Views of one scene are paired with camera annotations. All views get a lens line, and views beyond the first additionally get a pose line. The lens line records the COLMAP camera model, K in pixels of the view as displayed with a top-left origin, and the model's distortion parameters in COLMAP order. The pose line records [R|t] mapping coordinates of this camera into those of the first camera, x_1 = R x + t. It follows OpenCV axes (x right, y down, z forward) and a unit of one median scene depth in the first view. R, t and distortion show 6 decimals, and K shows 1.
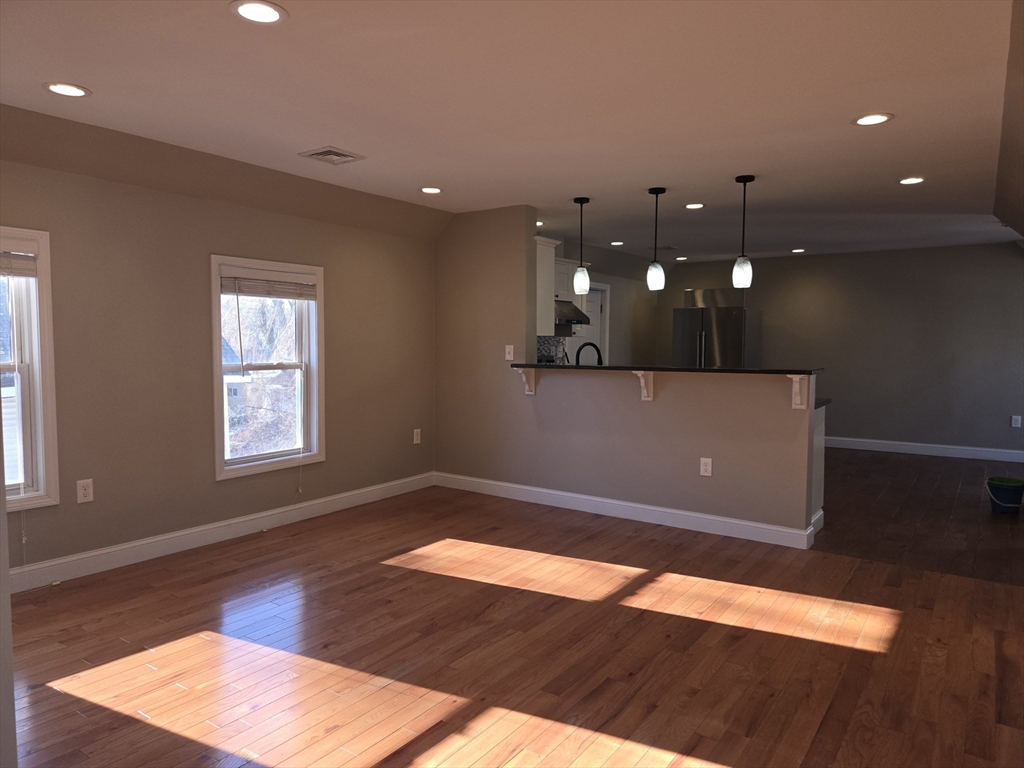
lens RADIAL K [[693.8, 0, 516.8], [0, 693.8, 385.4], [0, 0, 1]] dist [0.081411, -0.068206]
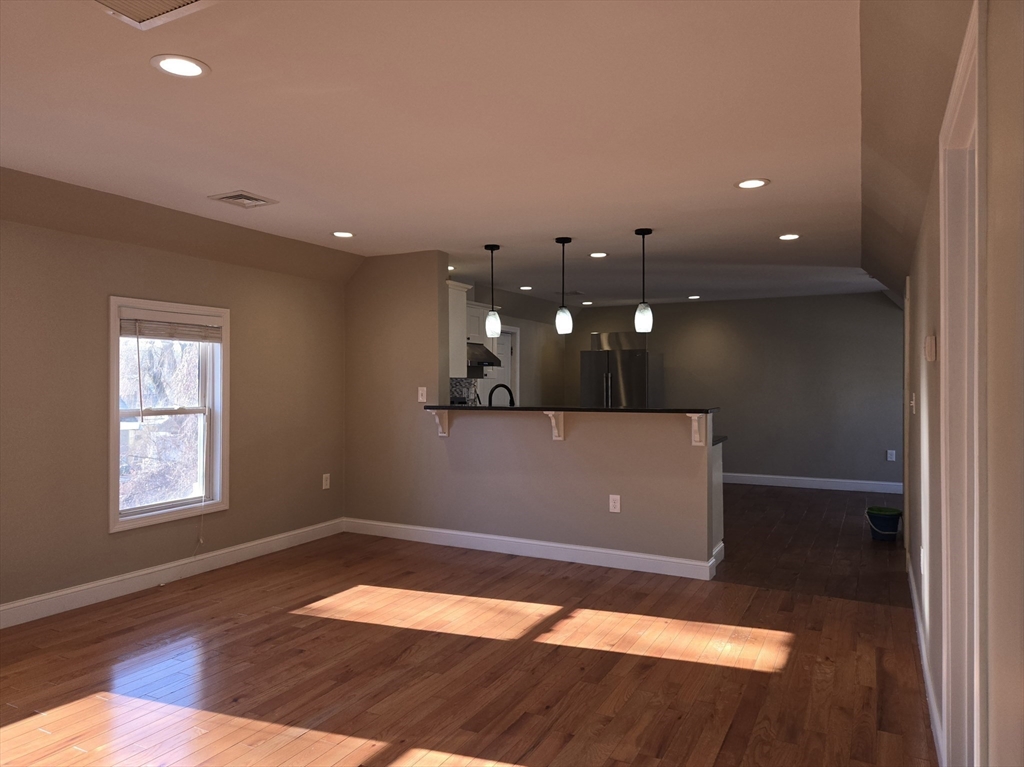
lens RADIAL K [[705.3, 0, 512.0], [0, 705.3, 383.5], [0, 0, 1]] dist [0.077971, -0.072607]
pose [[0.992399, -0.005496, 0.122940, -0.008989], [0.013217, 0.997984, -0.062080, 0.002206], [-0.122351, 0.063233, 0.990470, -0.033898]]
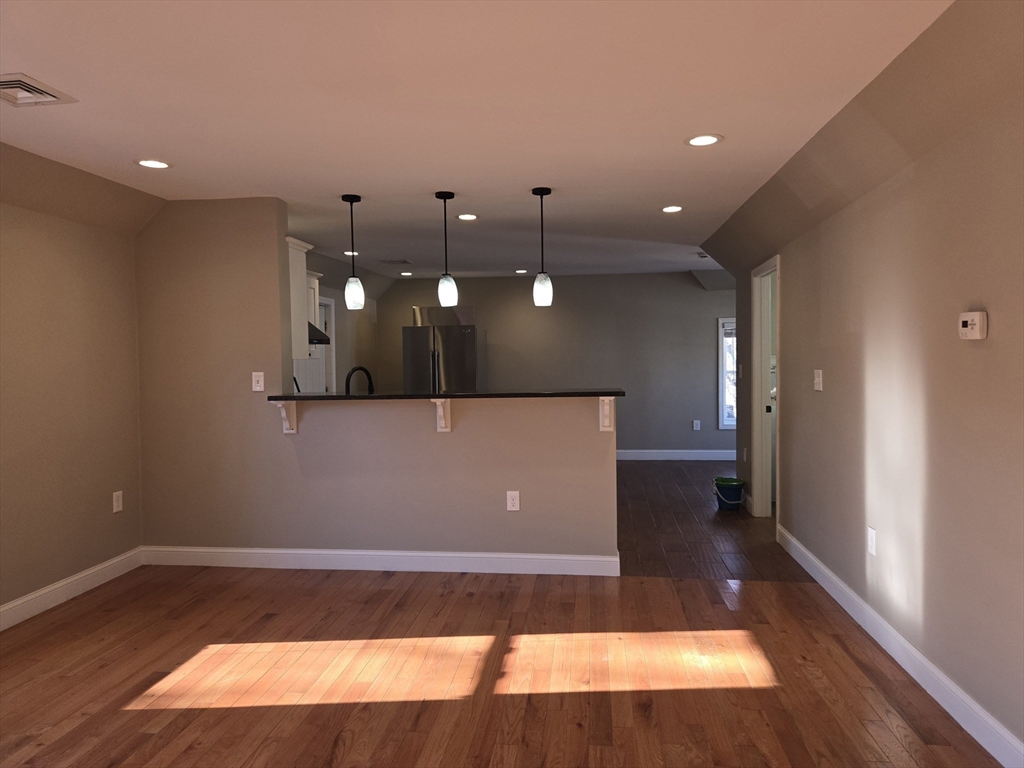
lens RADIAL K [[696.2, 0, 512.6], [0, 696.2, 379.4], [0, 0, 1]] dist [0.080536, -0.067117]
pose [[0.884320, -0.032898, 0.465720, -0.158793], [0.048197, 0.998618, -0.020975, -0.024196], [-0.464387, 0.040995, 0.884683, 0.200965]]
